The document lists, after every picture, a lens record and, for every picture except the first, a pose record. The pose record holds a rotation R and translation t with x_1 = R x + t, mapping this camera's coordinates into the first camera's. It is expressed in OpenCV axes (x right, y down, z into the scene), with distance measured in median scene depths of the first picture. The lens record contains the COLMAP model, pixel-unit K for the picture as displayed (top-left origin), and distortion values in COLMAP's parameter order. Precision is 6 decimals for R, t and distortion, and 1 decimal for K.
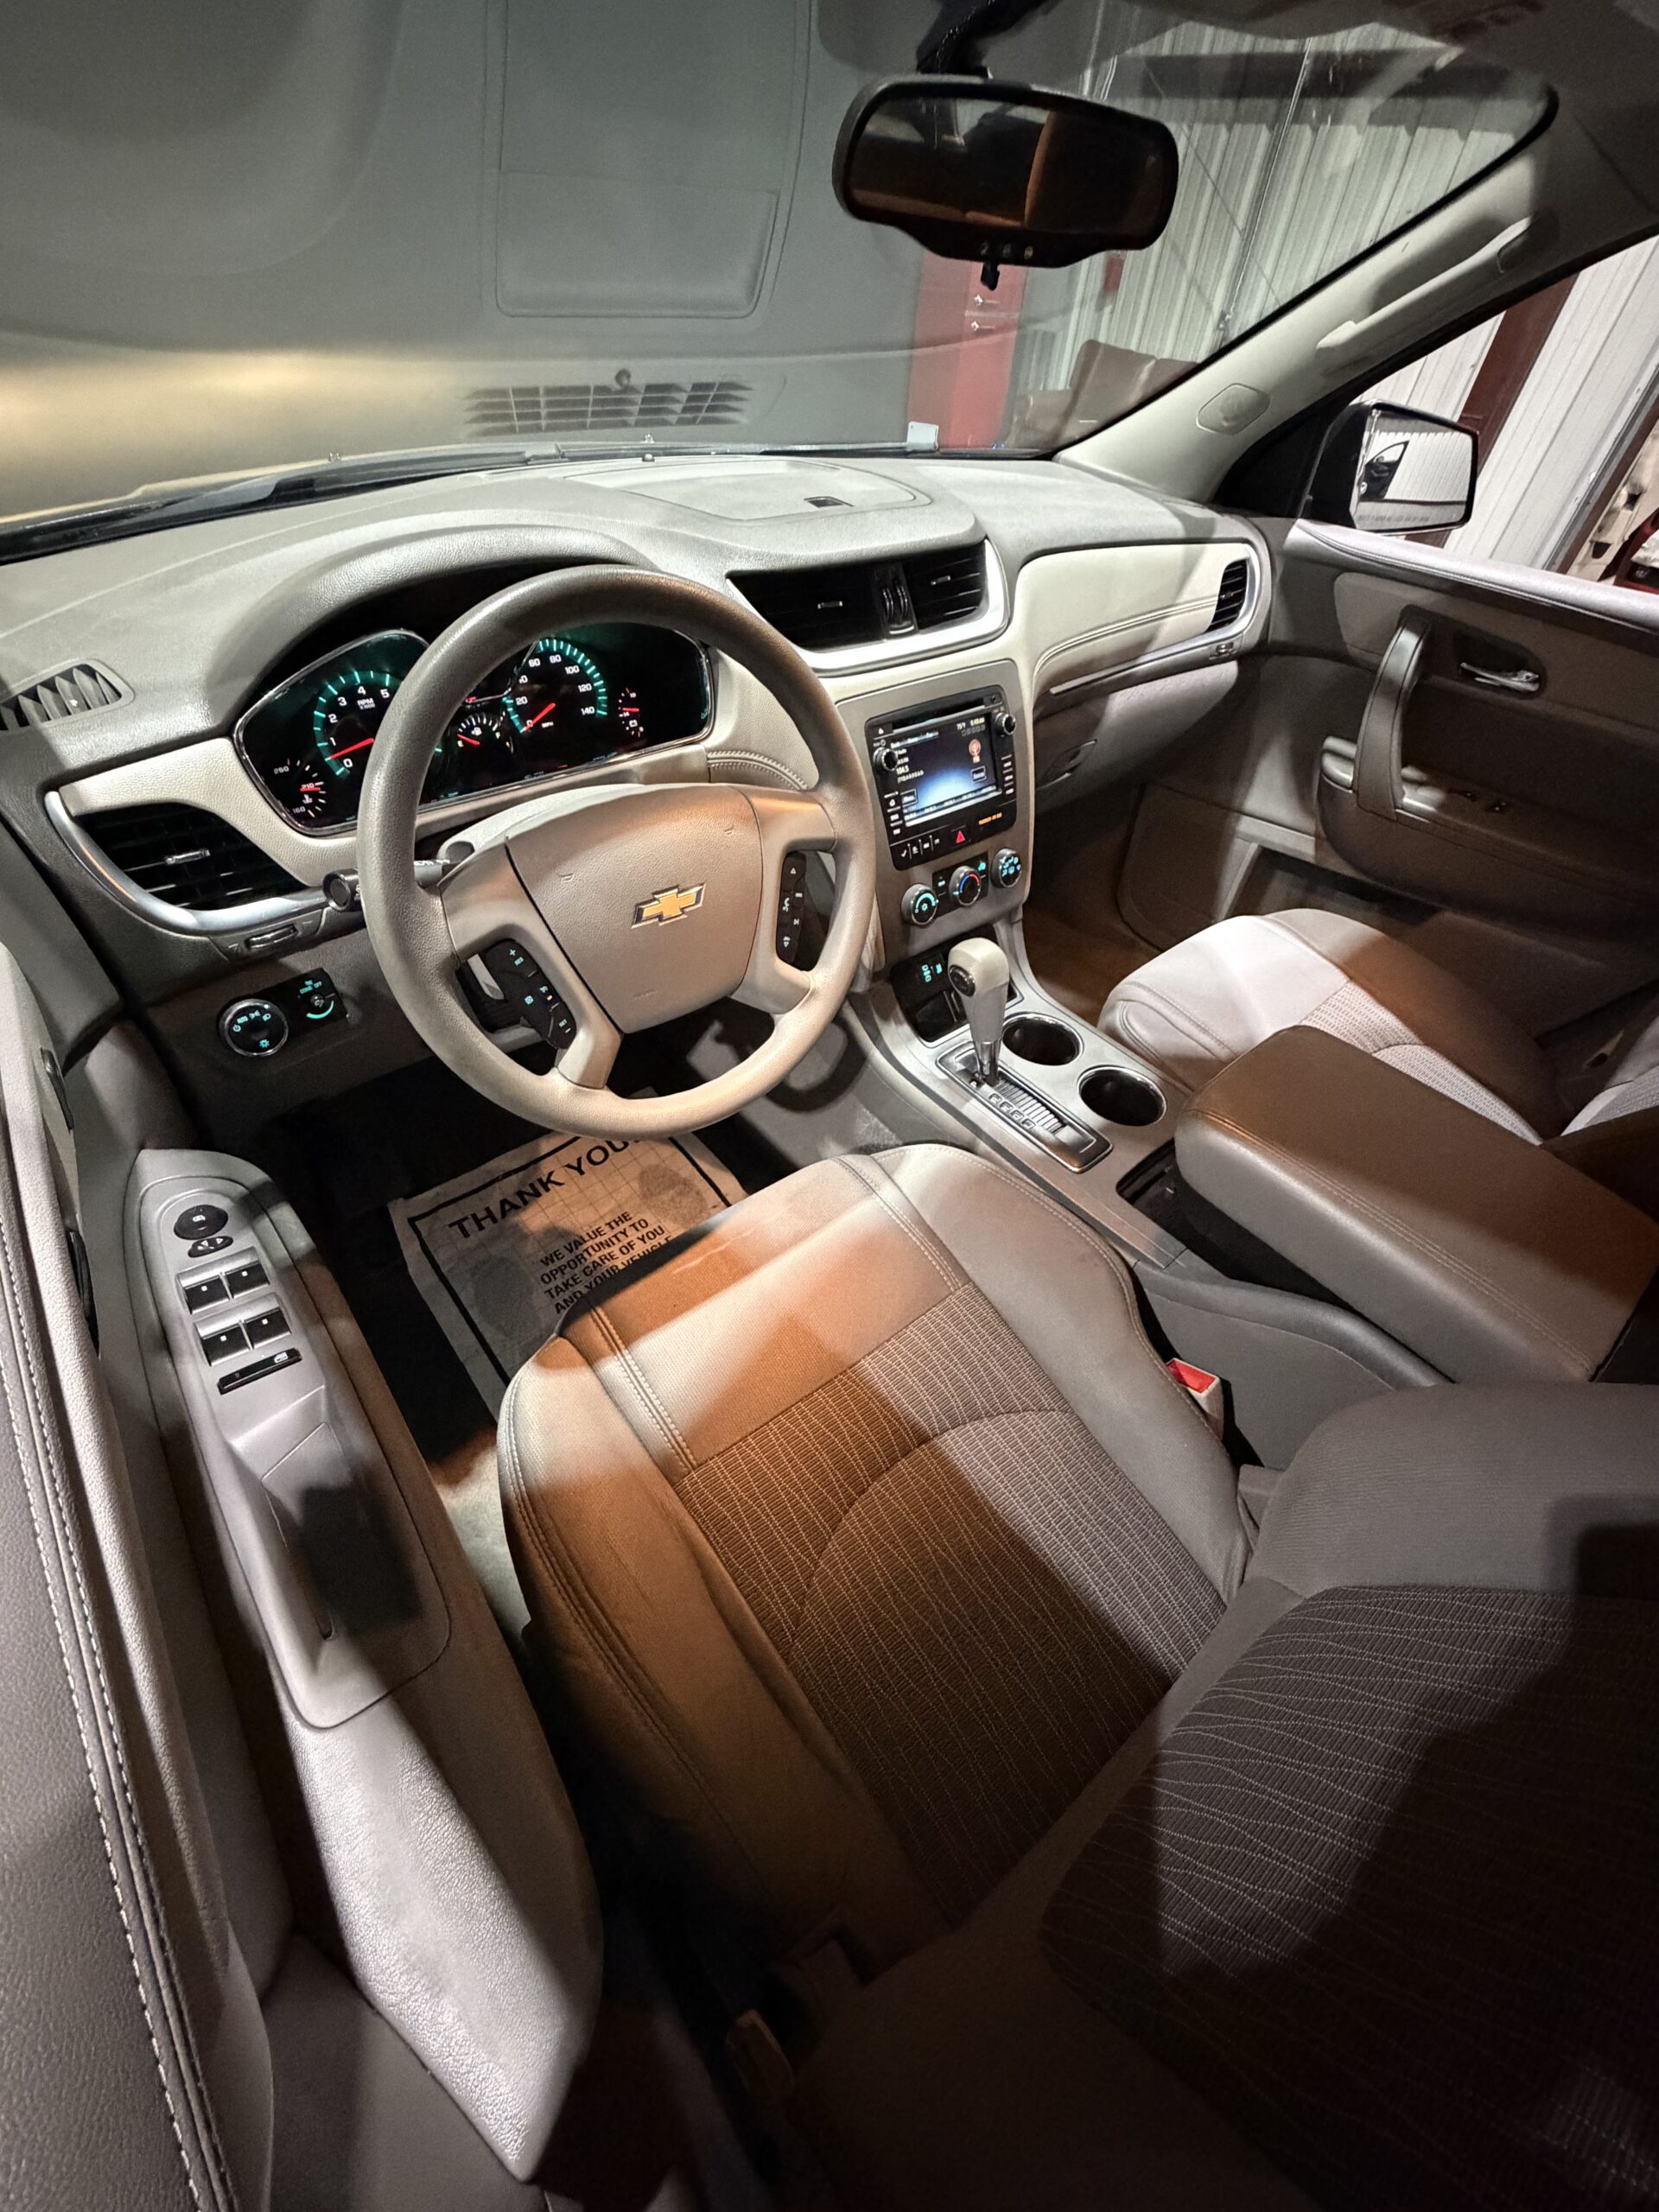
lens RADIAL K [[892.0, 0, 845.3], [0, 892.0, 1101.6], [0, 0, 1]] dist [-0.000660, -0.000768]
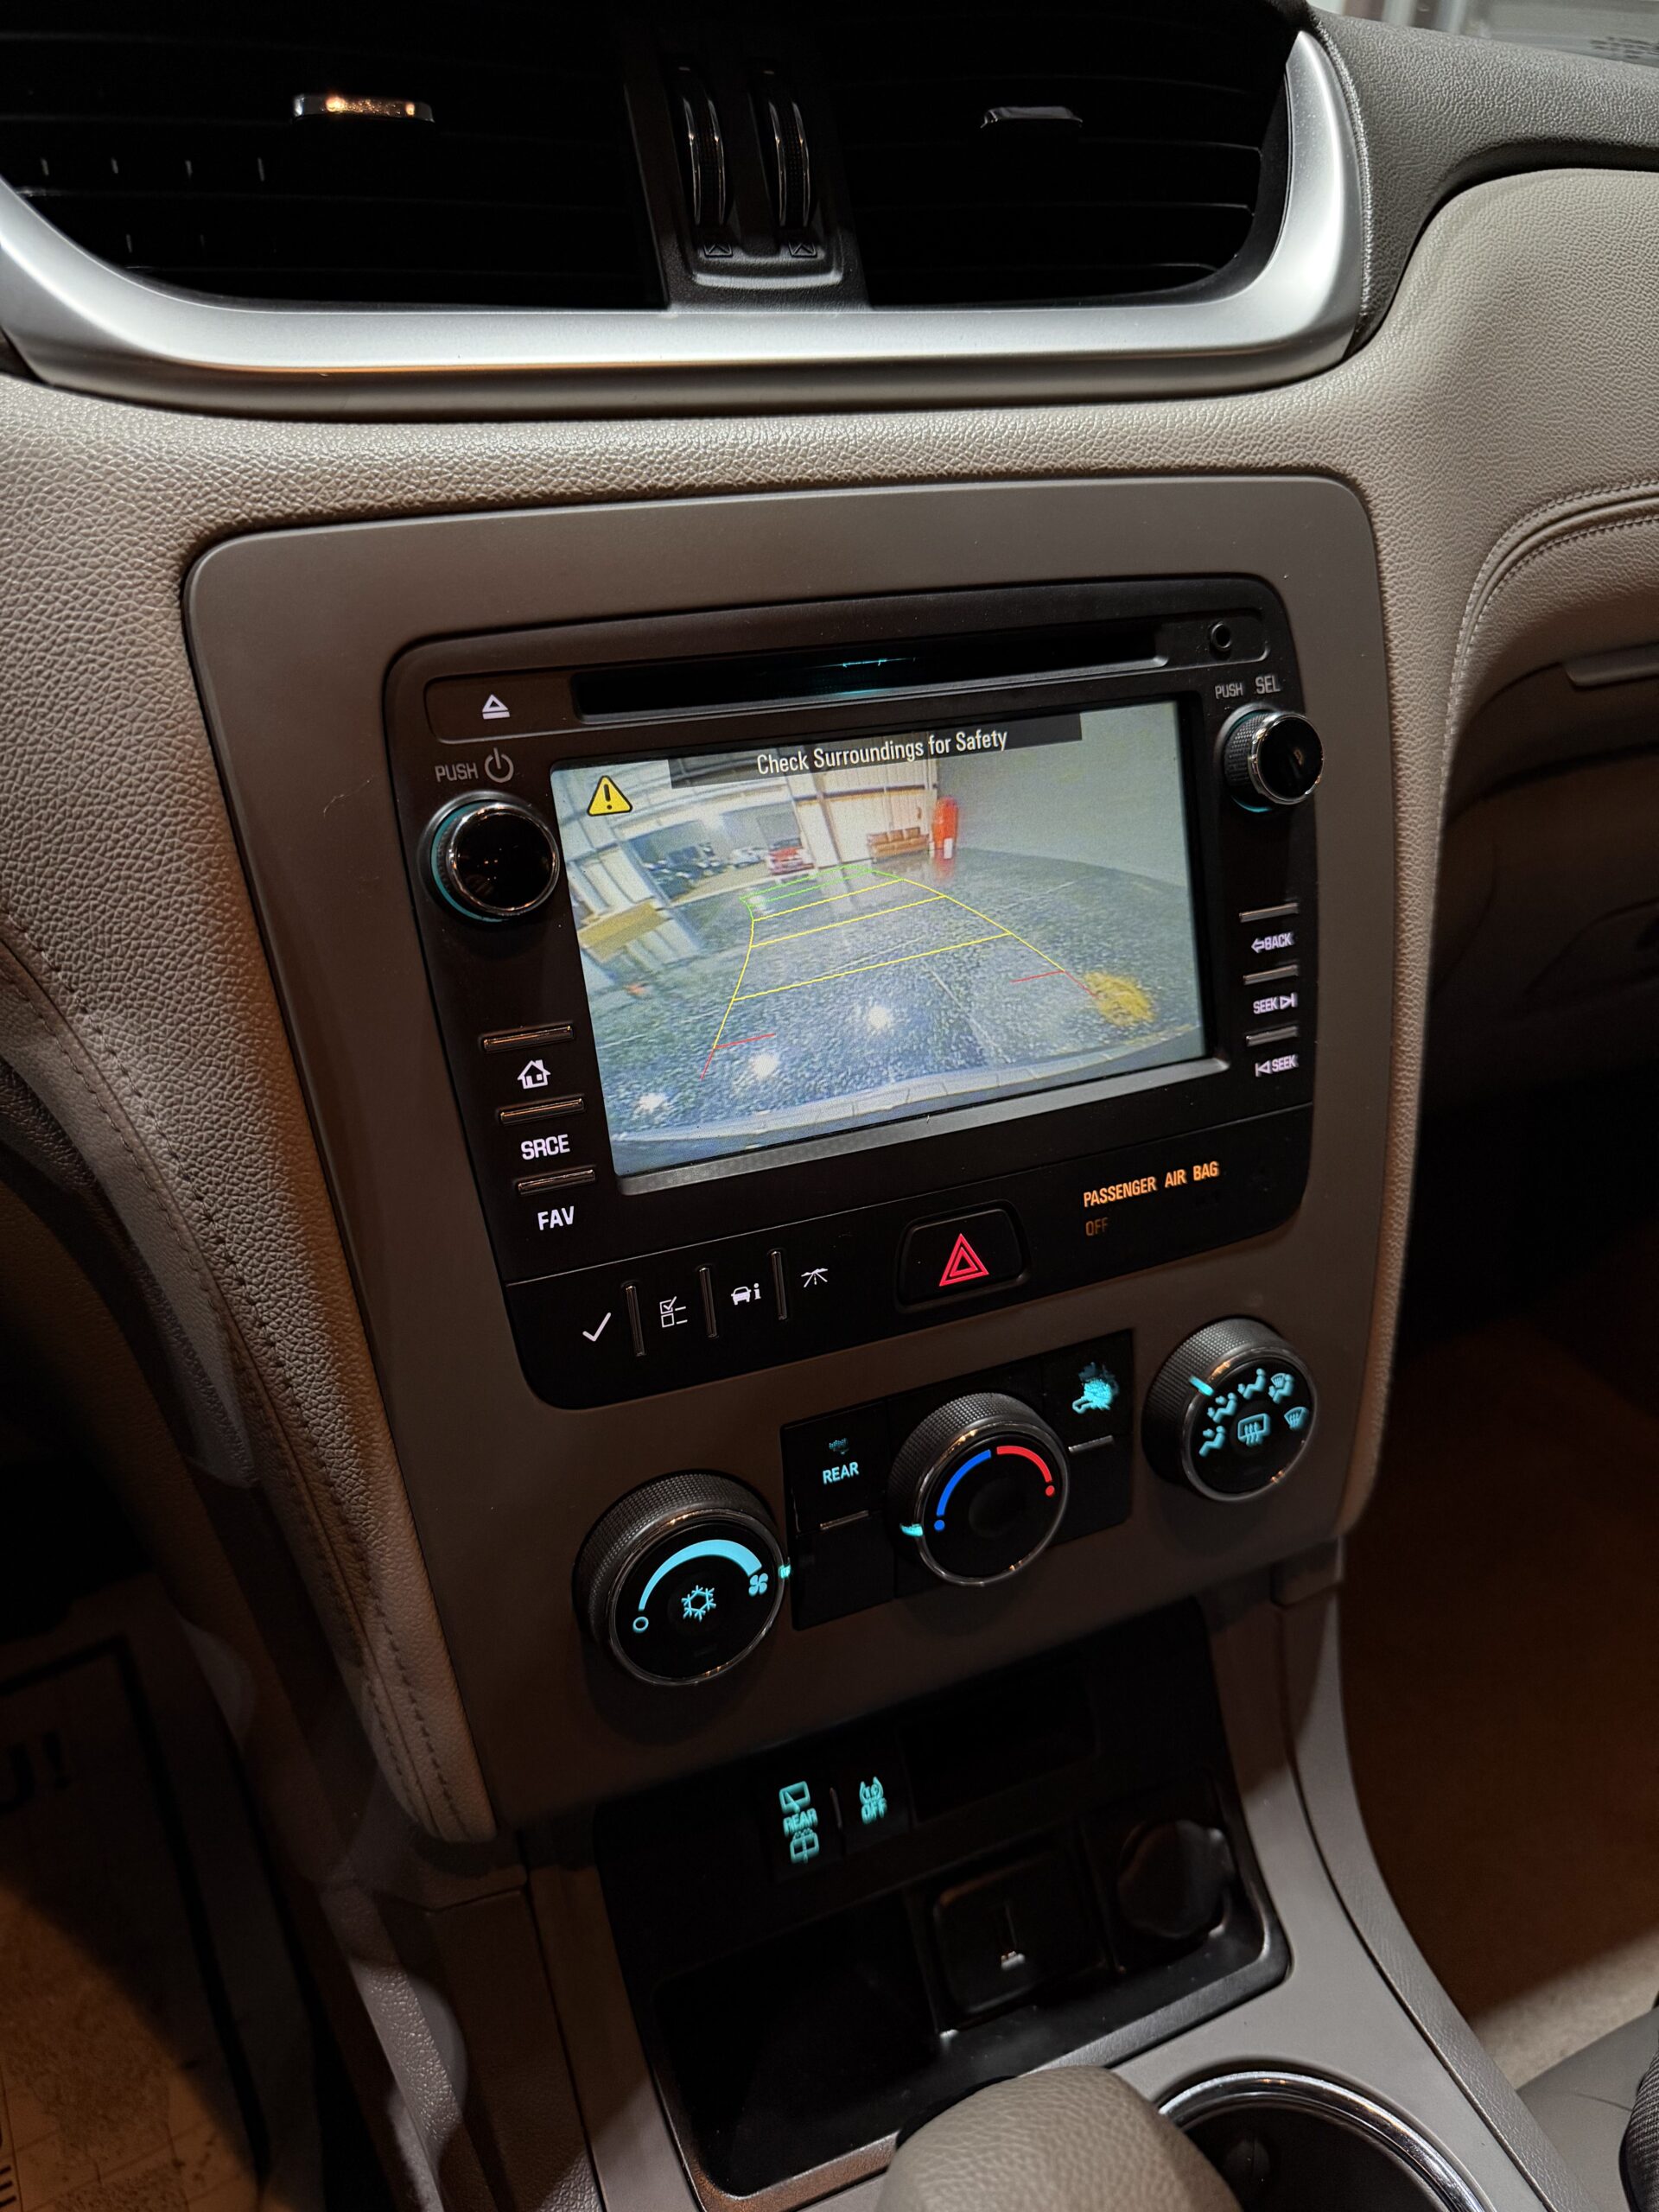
lens RADIAL K [[1572.5, 0, 815.1], [0, 1572.5, 1120.9], [0, 0, 1]] dist [0.053729, -0.056550]
pose [[0.959221, 0.134966, -0.248352, 0.187991], [-0.184012, 0.965121, -0.186226, -0.266352], [0.214556, 0.224332, 0.950600, 0.678805]]
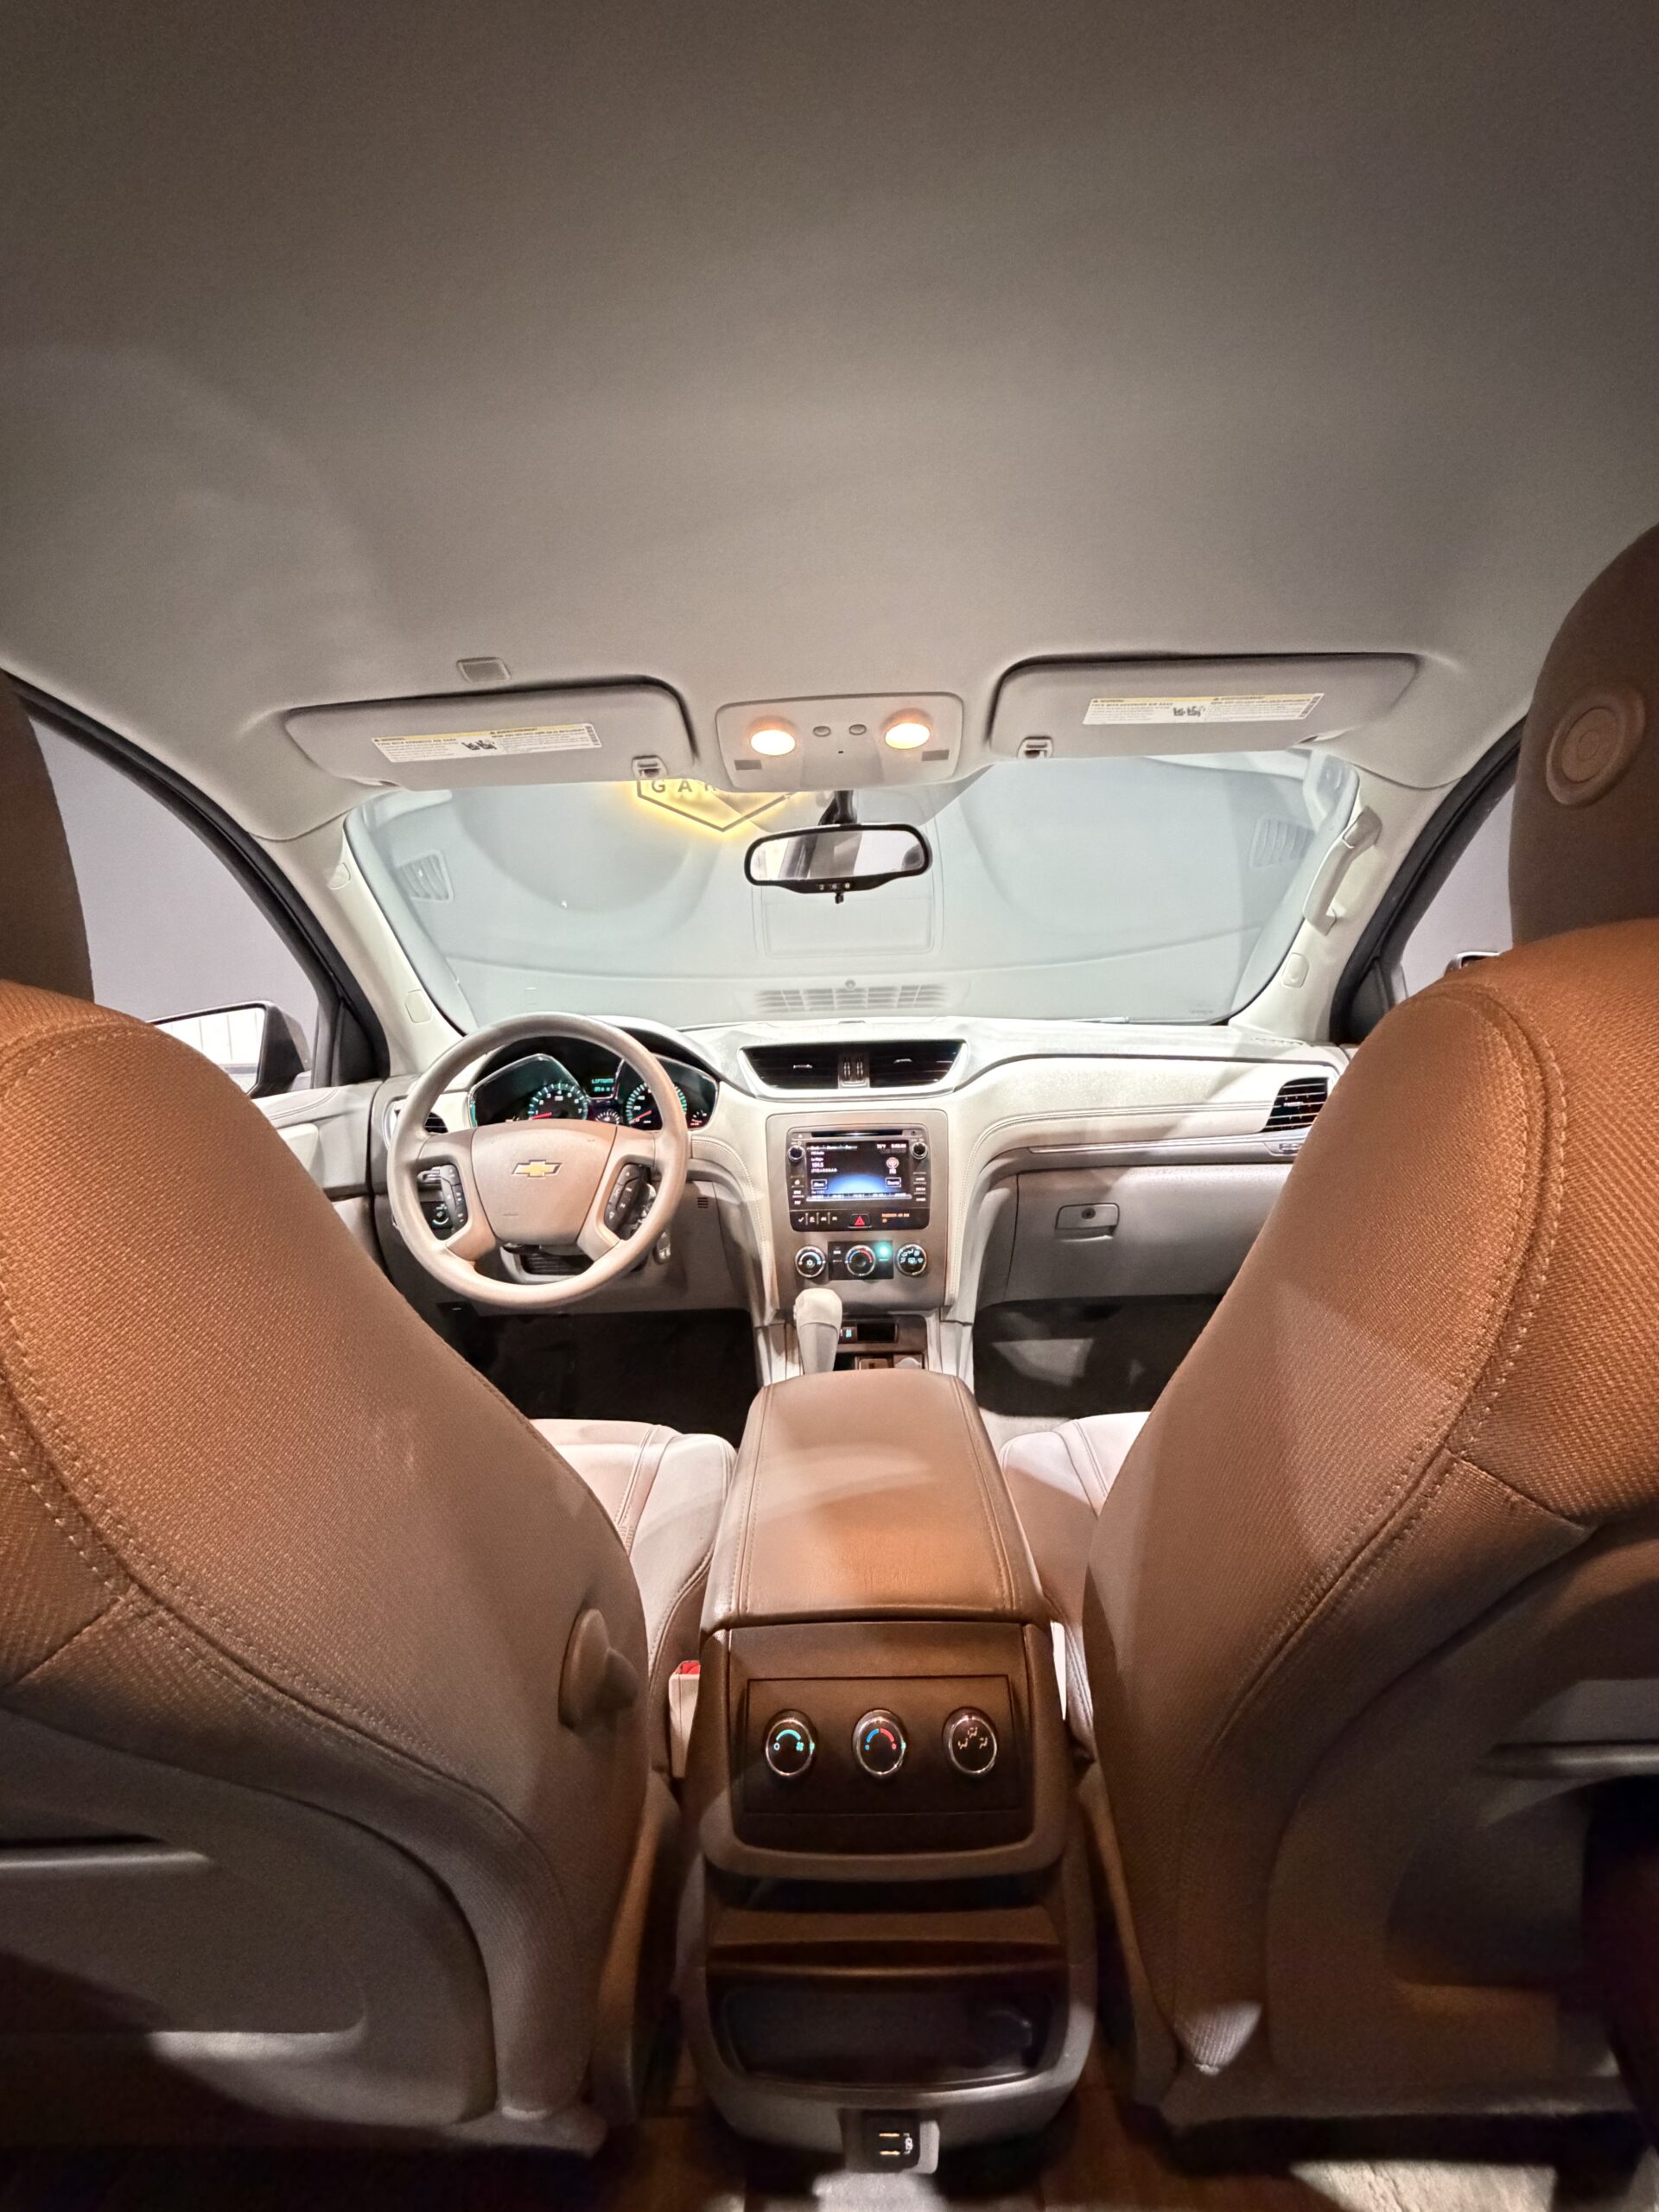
lens RADIAL K [[892.0, 0, 833.4], [0, 892.0, 1116.2], [0, 0, 1]] dist [-0.000660, -0.000768]
pose [[0.755392, 0.019361, -0.654988, 0.981258], [-0.397059, 0.808685, -0.434020, 0.161860], [0.521275, 0.587923, 0.618561, 0.098134]]
